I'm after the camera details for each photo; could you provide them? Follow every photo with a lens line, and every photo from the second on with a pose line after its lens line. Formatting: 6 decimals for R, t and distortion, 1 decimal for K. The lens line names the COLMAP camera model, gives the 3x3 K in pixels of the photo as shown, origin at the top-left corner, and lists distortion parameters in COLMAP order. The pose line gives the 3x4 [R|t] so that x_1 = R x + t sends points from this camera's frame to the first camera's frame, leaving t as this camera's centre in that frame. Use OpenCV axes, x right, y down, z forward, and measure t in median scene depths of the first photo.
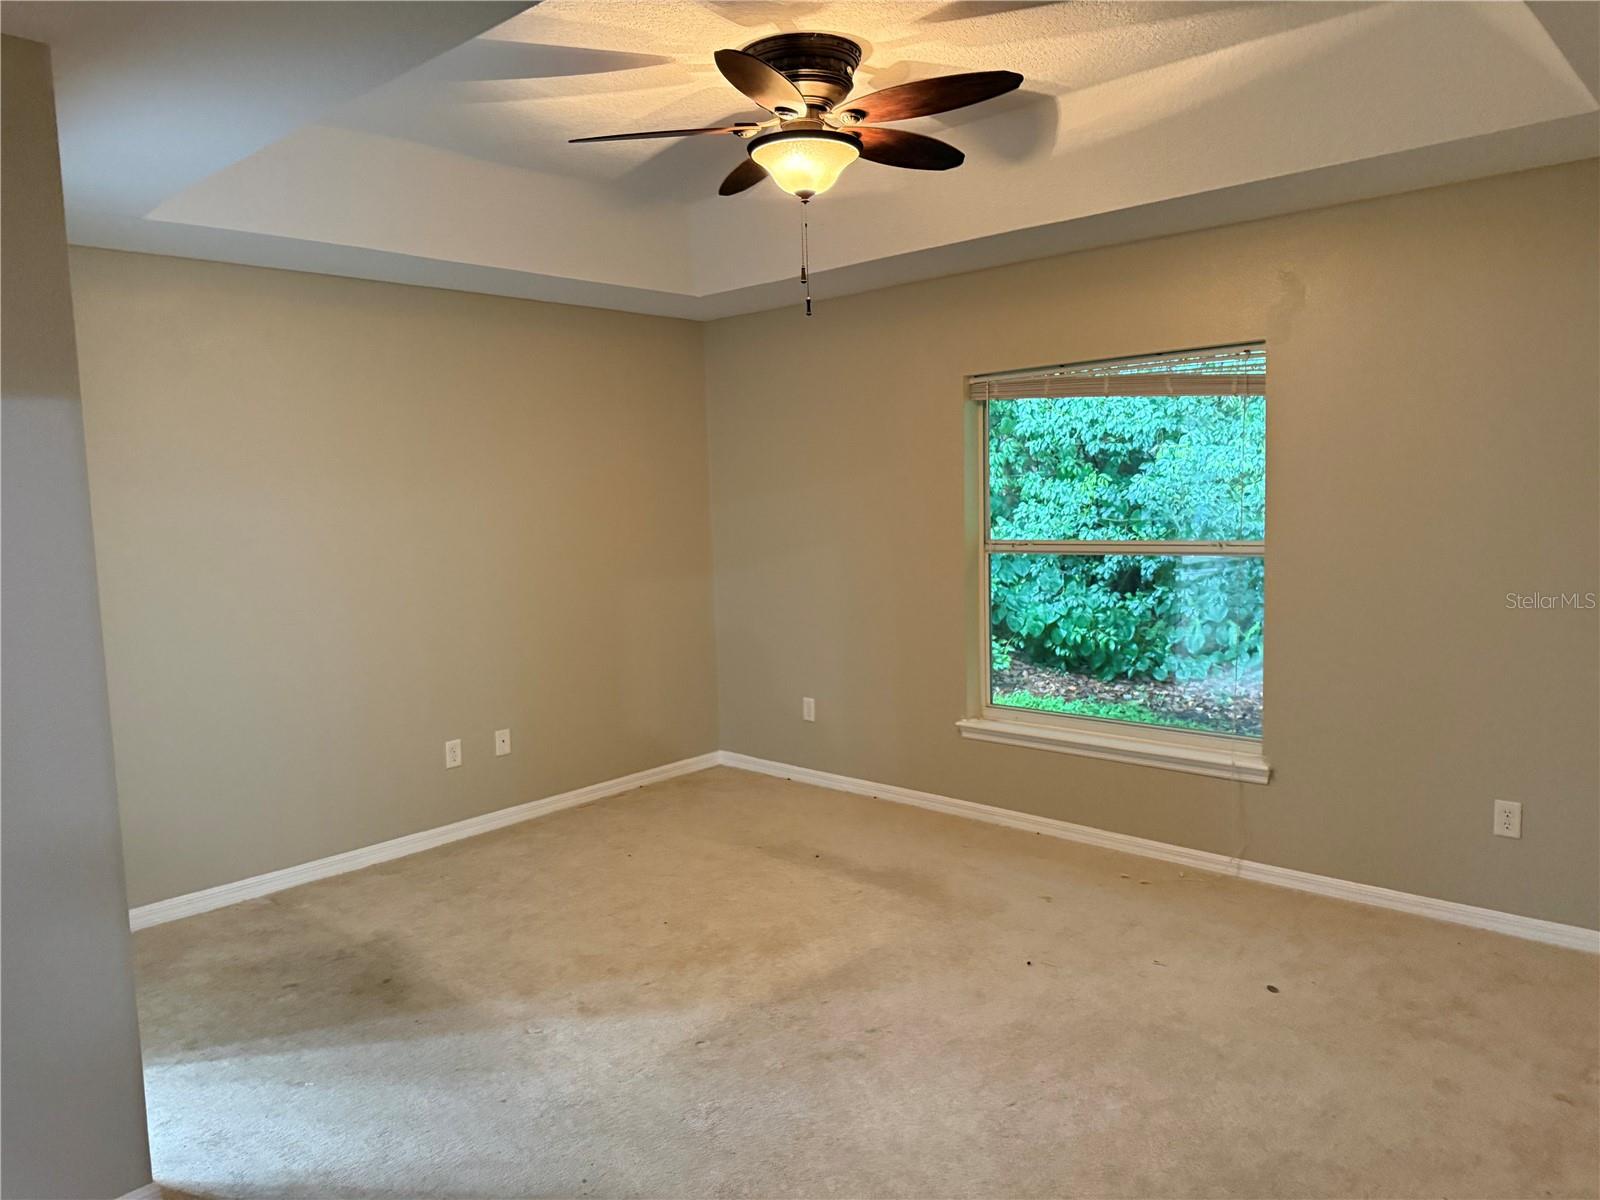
lens RADIAL K [[1117.5, 0, 800.0], [0, 1117.5, 600.0], [0, 0, 1]] dist [0.001916, -0.004136]
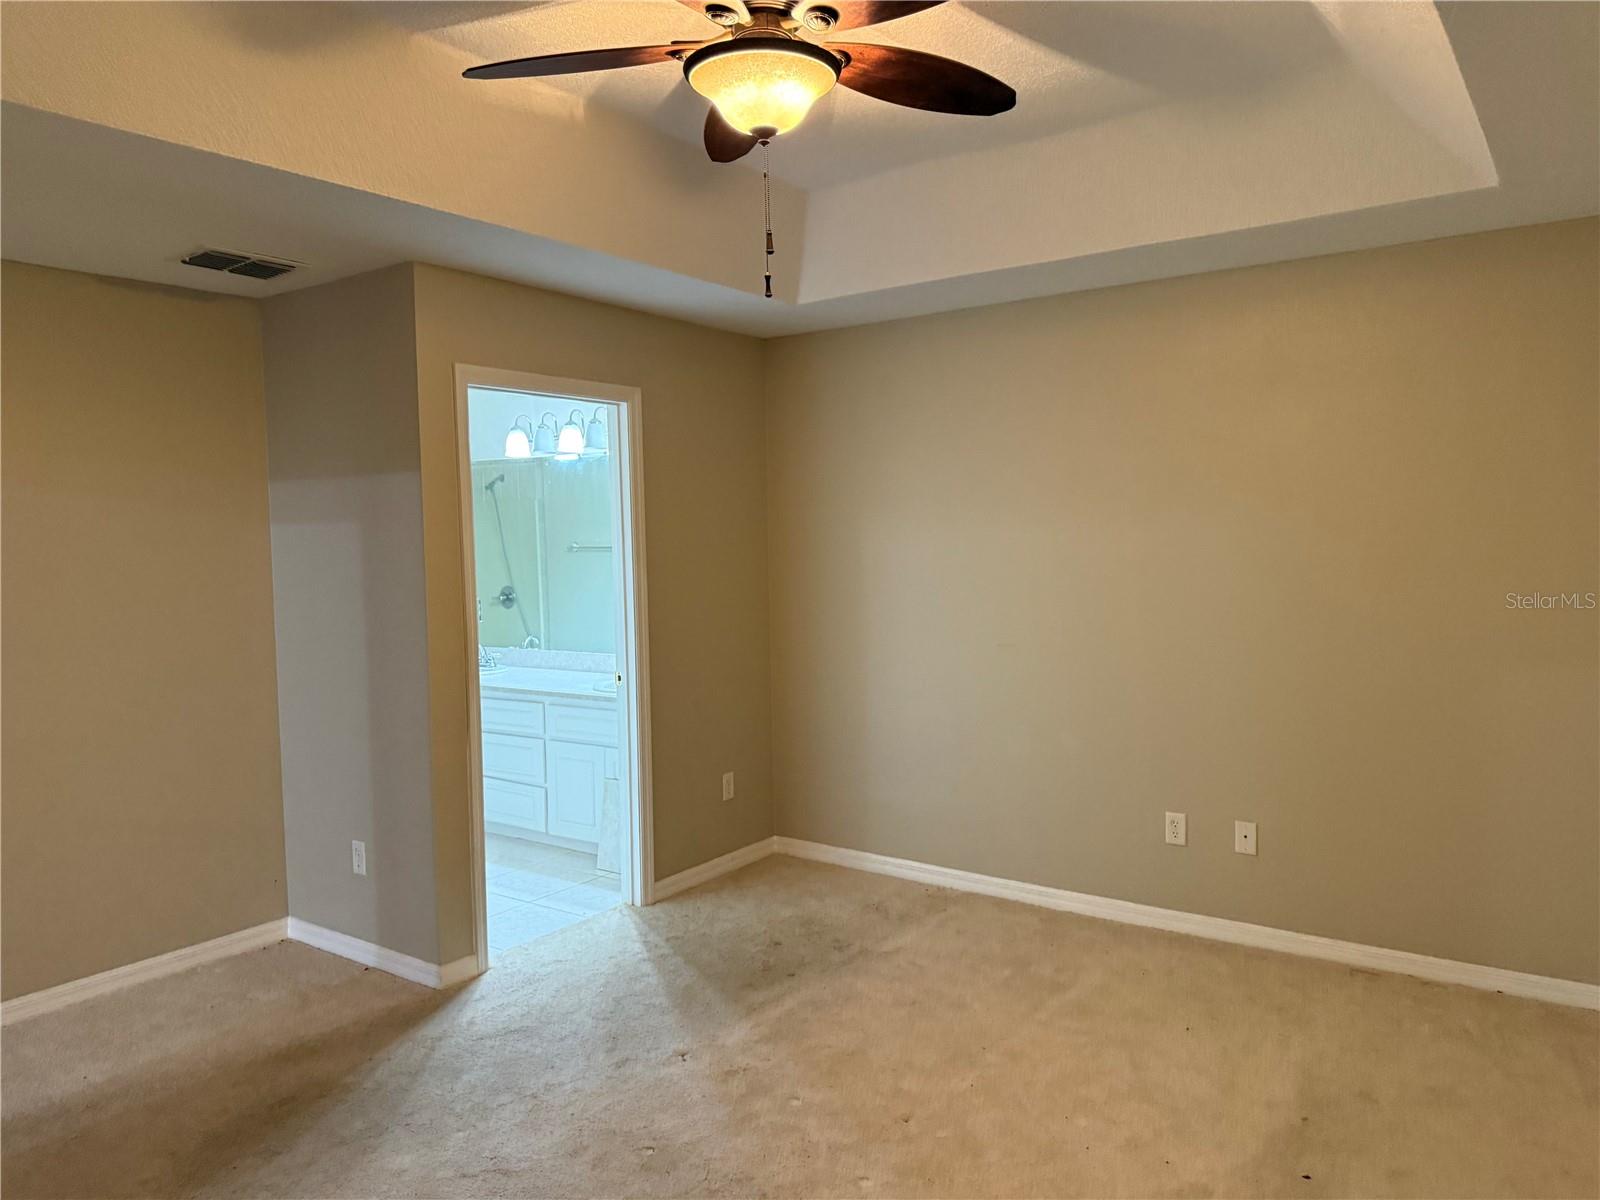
lens RADIAL K [[1117.5, 0, 800.0], [0, 1117.5, 600.0], [0, 0, 1]] dist [0.001916, -0.004136]
pose [[0.123821, 0.092278, -0.988005, 0.630825], [-0.091257, 0.992506, 0.081262, -0.101750], [0.988099, 0.080100, 0.131314, 0.796031]]
